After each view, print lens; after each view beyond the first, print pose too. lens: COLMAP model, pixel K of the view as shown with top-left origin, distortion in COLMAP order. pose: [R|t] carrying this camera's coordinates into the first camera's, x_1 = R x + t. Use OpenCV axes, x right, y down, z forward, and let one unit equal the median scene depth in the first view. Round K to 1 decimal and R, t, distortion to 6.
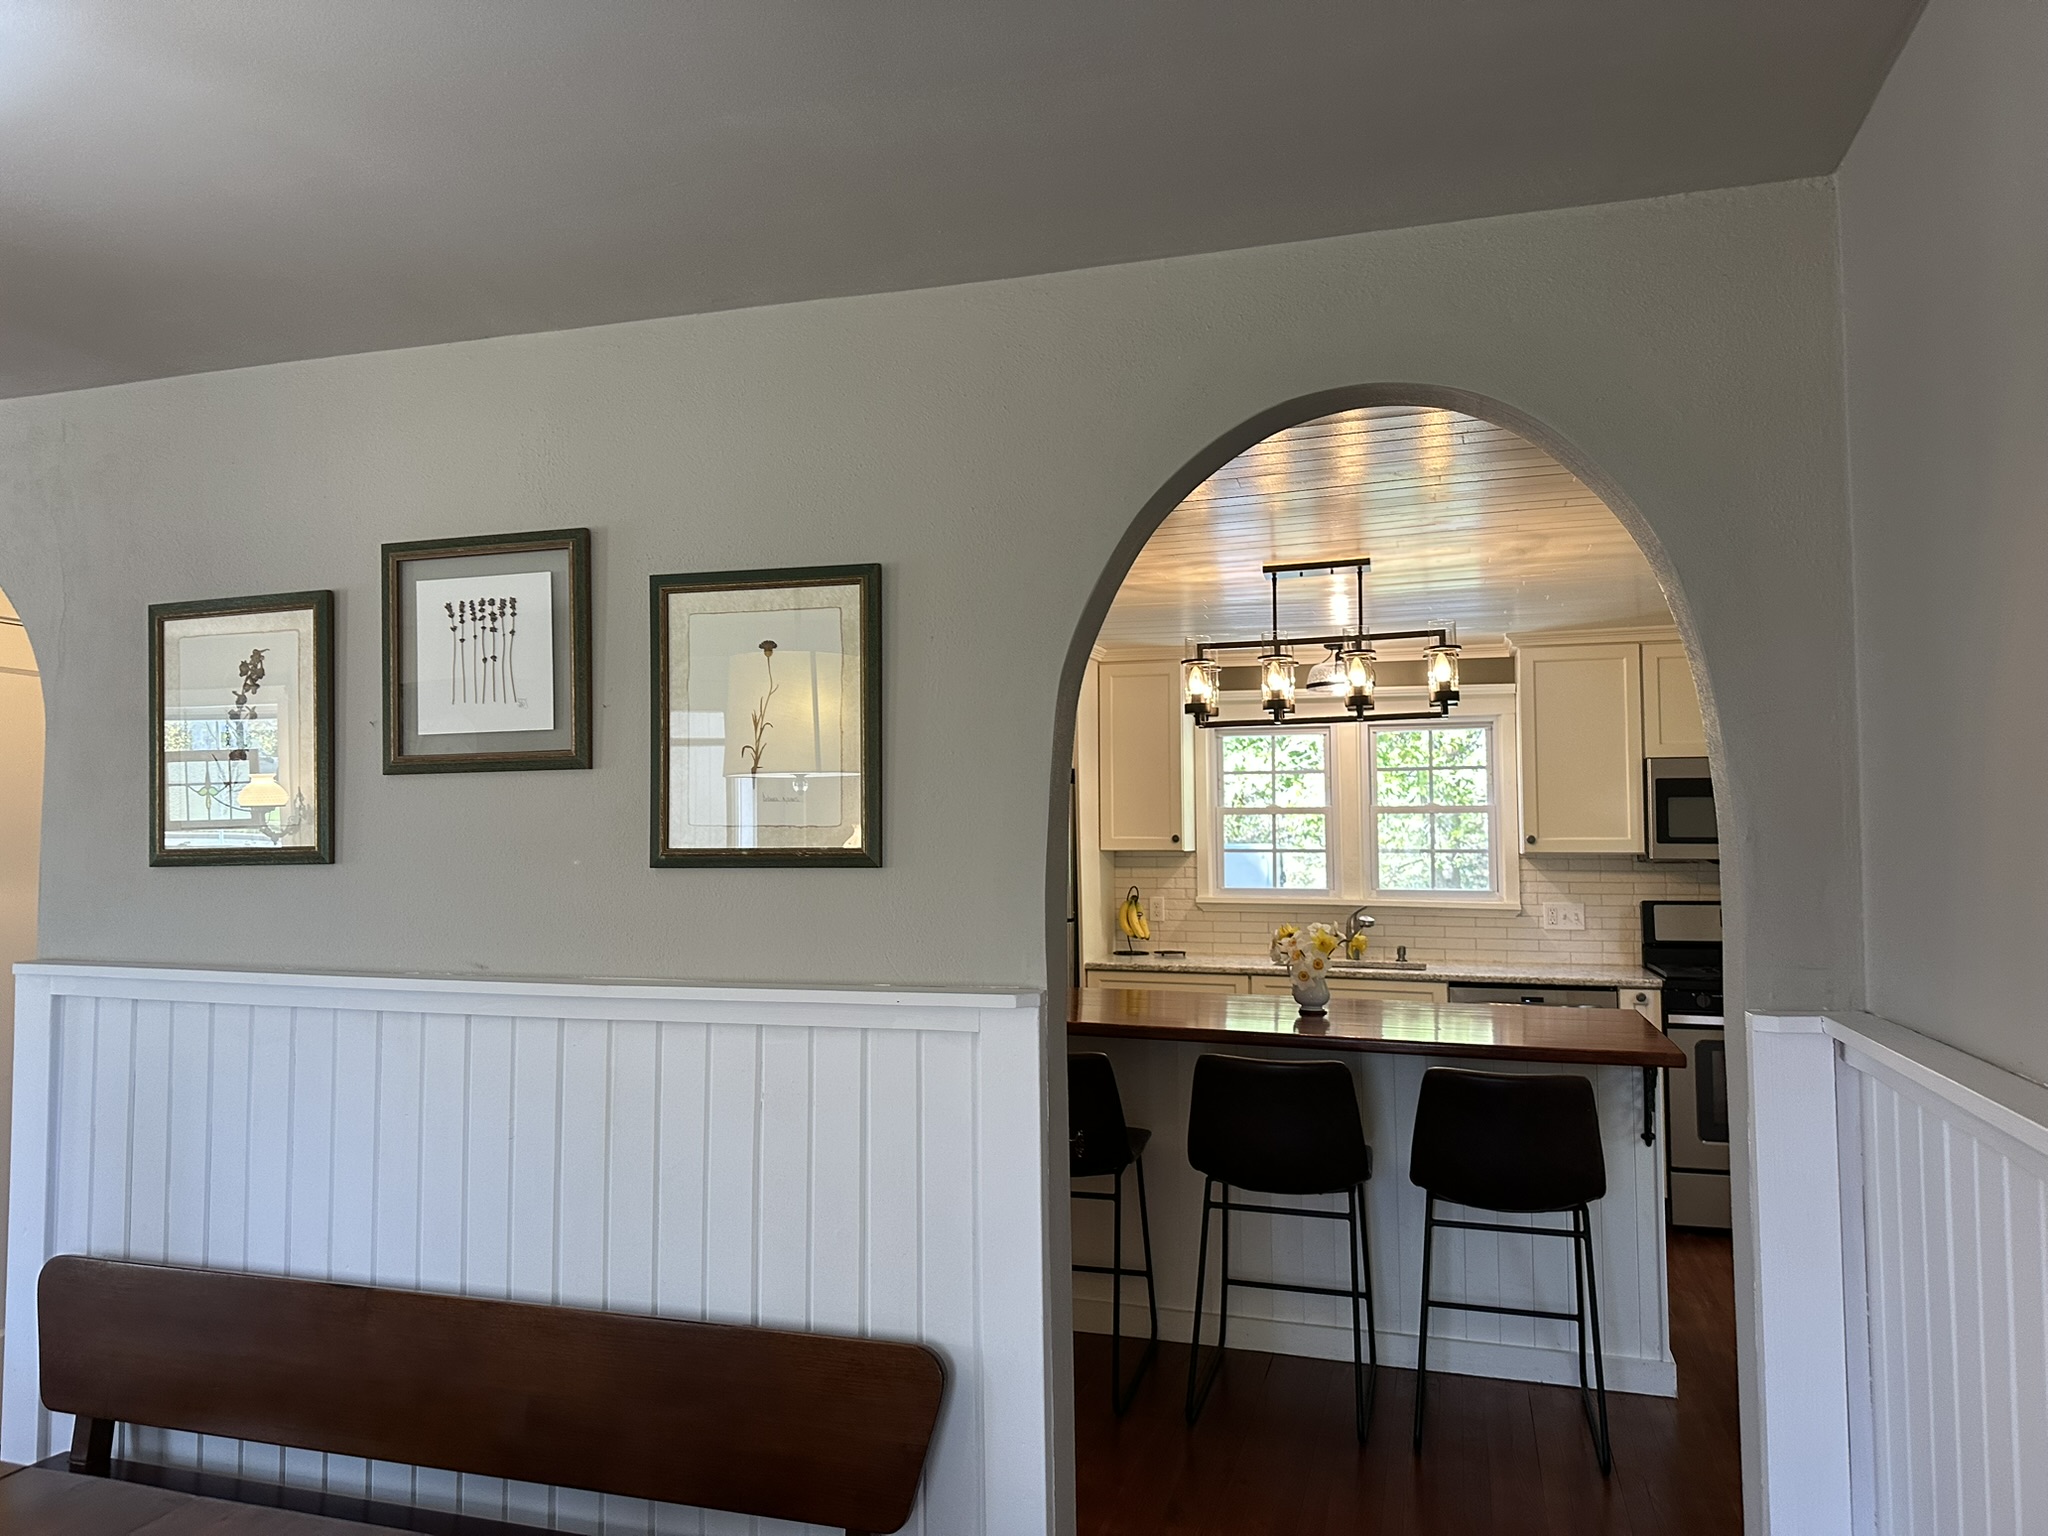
lens RADIAL K [[1441.4, 0, 1024.0], [0, 1441.4, 768.0], [0, 0, 1]] dist [0.067916, -0.079125]
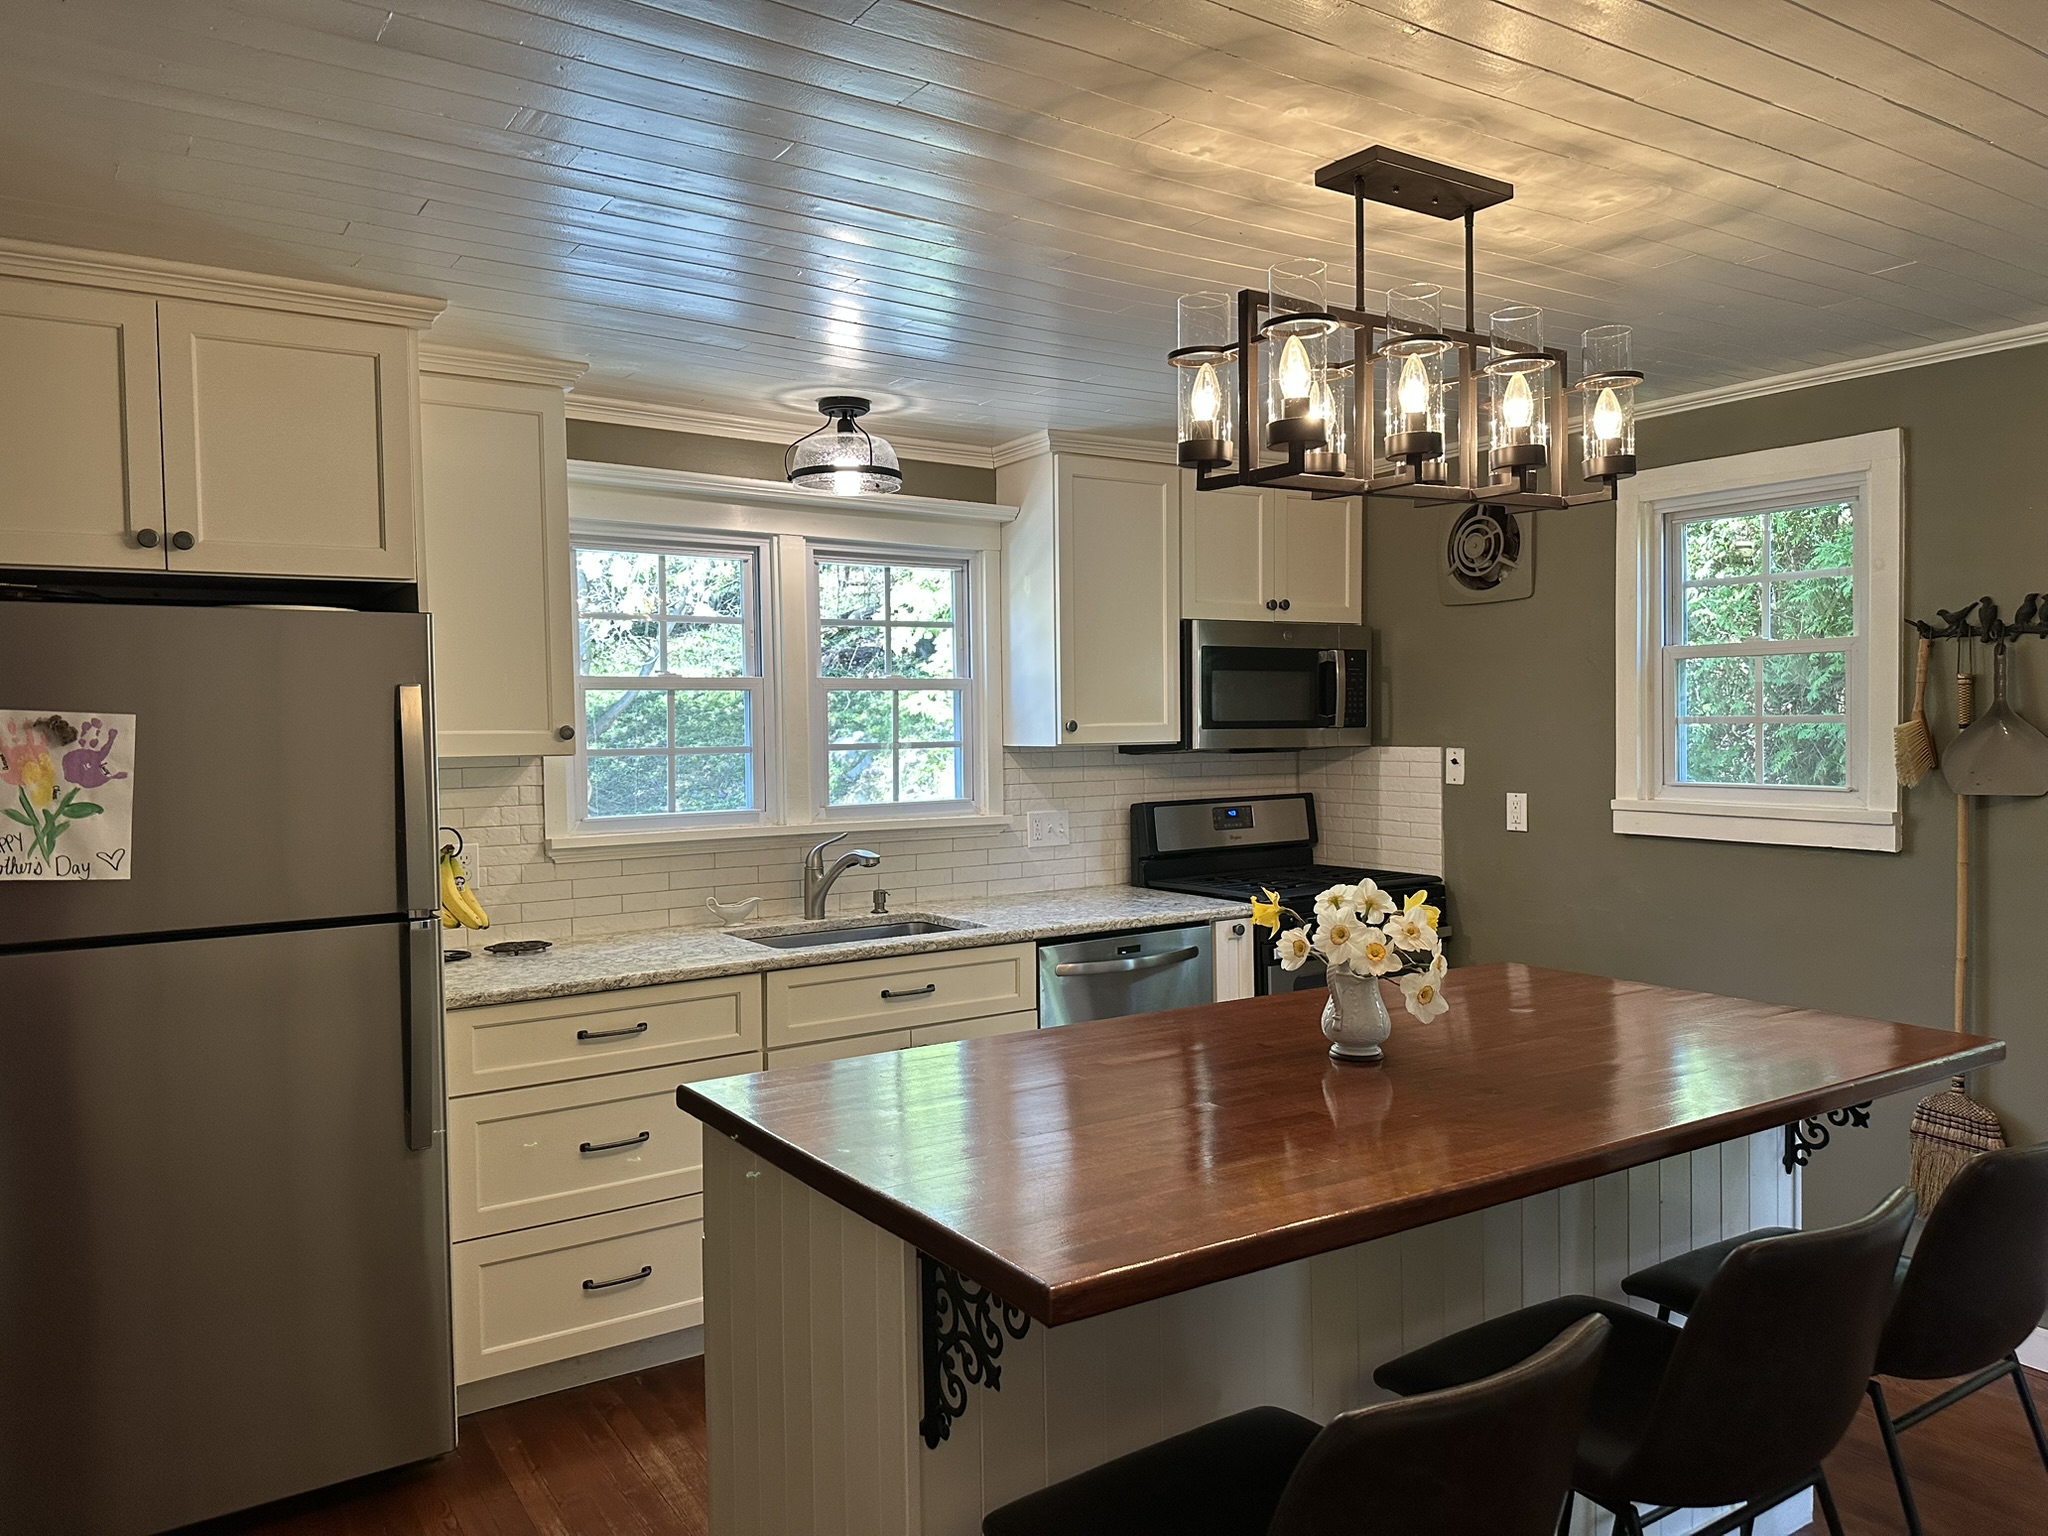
lens RADIAL K [[1447.6, 0, 1024.0], [0, 1447.6, 768.0], [0, 0, 1]] dist [0.217721, -0.340653]
pose [[0.634024, -0.035490, 0.772499, -0.213734], [-0.025830, 0.997417, 0.067022, 0.021412], [-0.772882, -0.062447, 0.631470, 0.543986]]
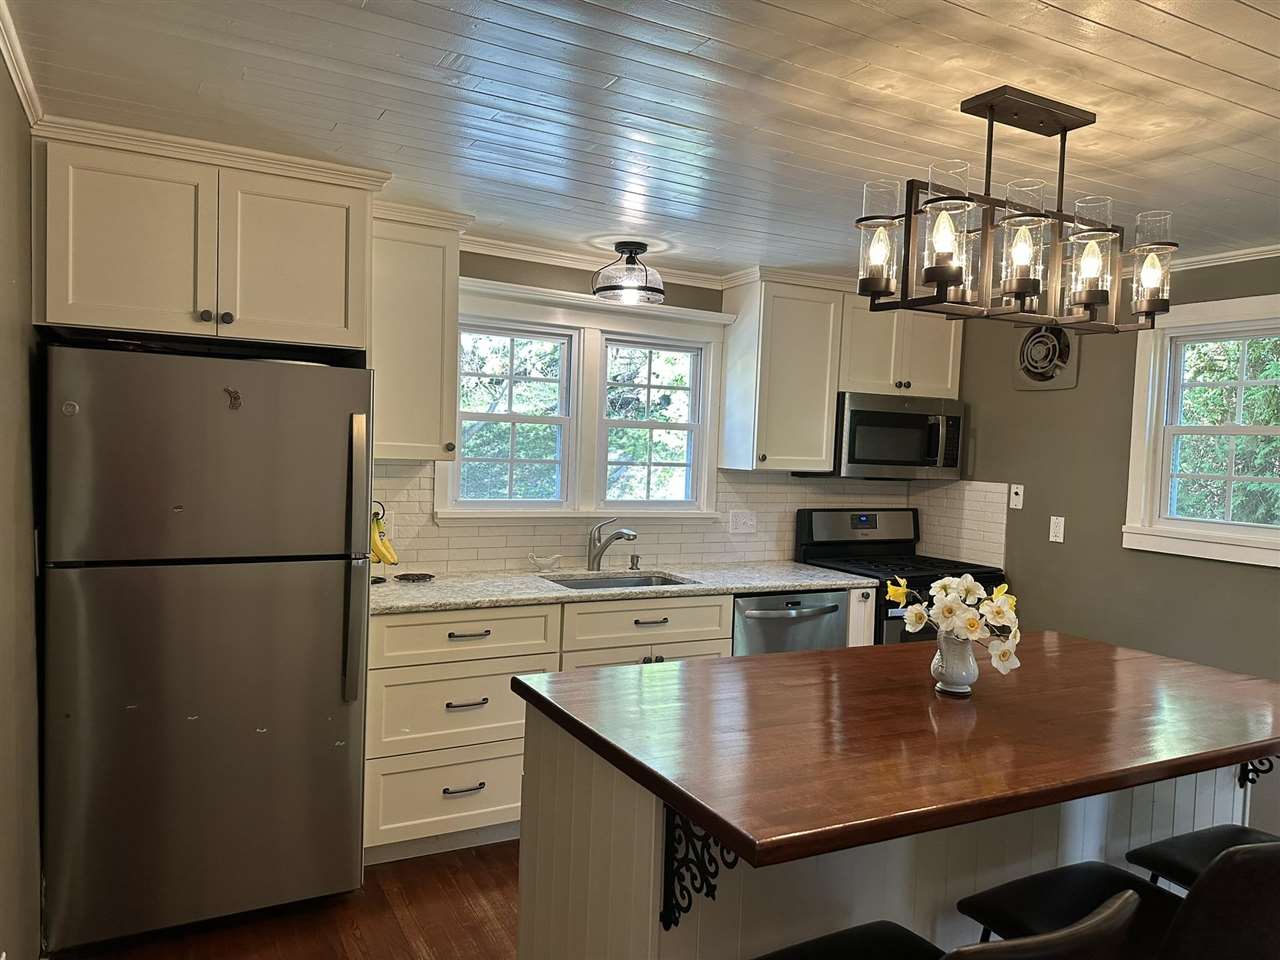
lens RADIAL K [[904.2, 0, 645.7], [0, 904.2, 484.1], [0, 0, 1]] dist [0.214579, -0.309993]
pose [[0.694320, -0.006722, 0.719635, -0.209934], [-0.075048, 0.993828, 0.081691, 0.018250], [-0.715743, -0.110727, 0.689530, 0.559752]]
